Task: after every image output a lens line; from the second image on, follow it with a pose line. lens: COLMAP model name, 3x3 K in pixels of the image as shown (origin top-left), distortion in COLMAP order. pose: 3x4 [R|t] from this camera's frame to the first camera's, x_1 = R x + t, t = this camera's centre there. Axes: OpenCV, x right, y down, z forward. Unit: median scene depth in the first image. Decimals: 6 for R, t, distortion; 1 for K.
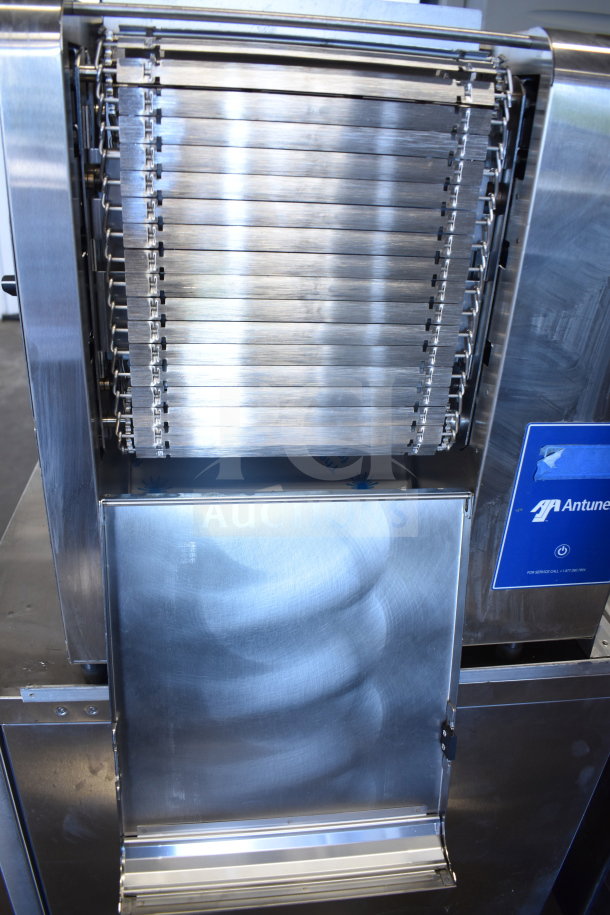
lens RADIAL K [[707.2, 0, 305.0], [0, 707.2, 457.5], [0, 0, 1]] dist [-0.116244, 0.038334]
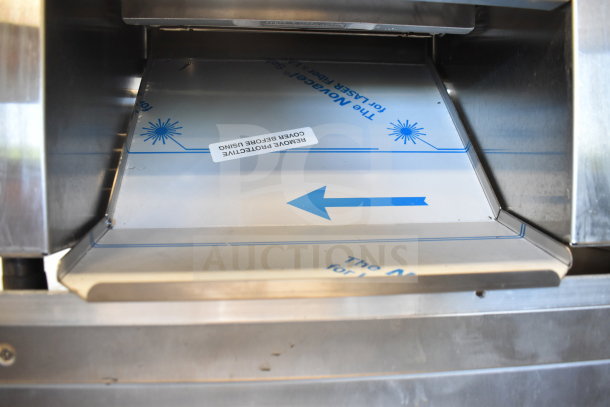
lens RADIAL K [[471.5, 0, 305.0], [0, 471.5, 203.5], [0, 0, 1]] dist [-0.116244, 0.038334]
pose [[0.997966, -0.058270, -0.025867, -0.037333], [0.042269, 0.908493, -0.415756, 0.441938], [0.047726, 0.413817, 0.909108, 0.647995]]
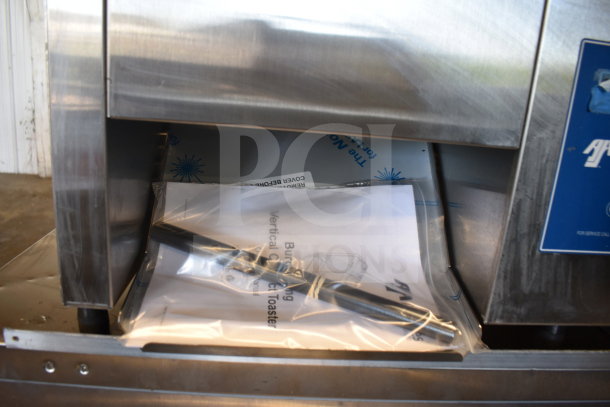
lens RADIAL K [[471.5, 0, 305.0], [0, 471.5, 203.5], [0, 0, 1]] dist [-0.116244, 0.038334]
pose [[0.997907, 0.041216, -0.049819, -0.005675], [-0.050936, 0.975708, -0.213071, 0.284753], [0.039827, 0.215163, 0.975766, 0.423638]]
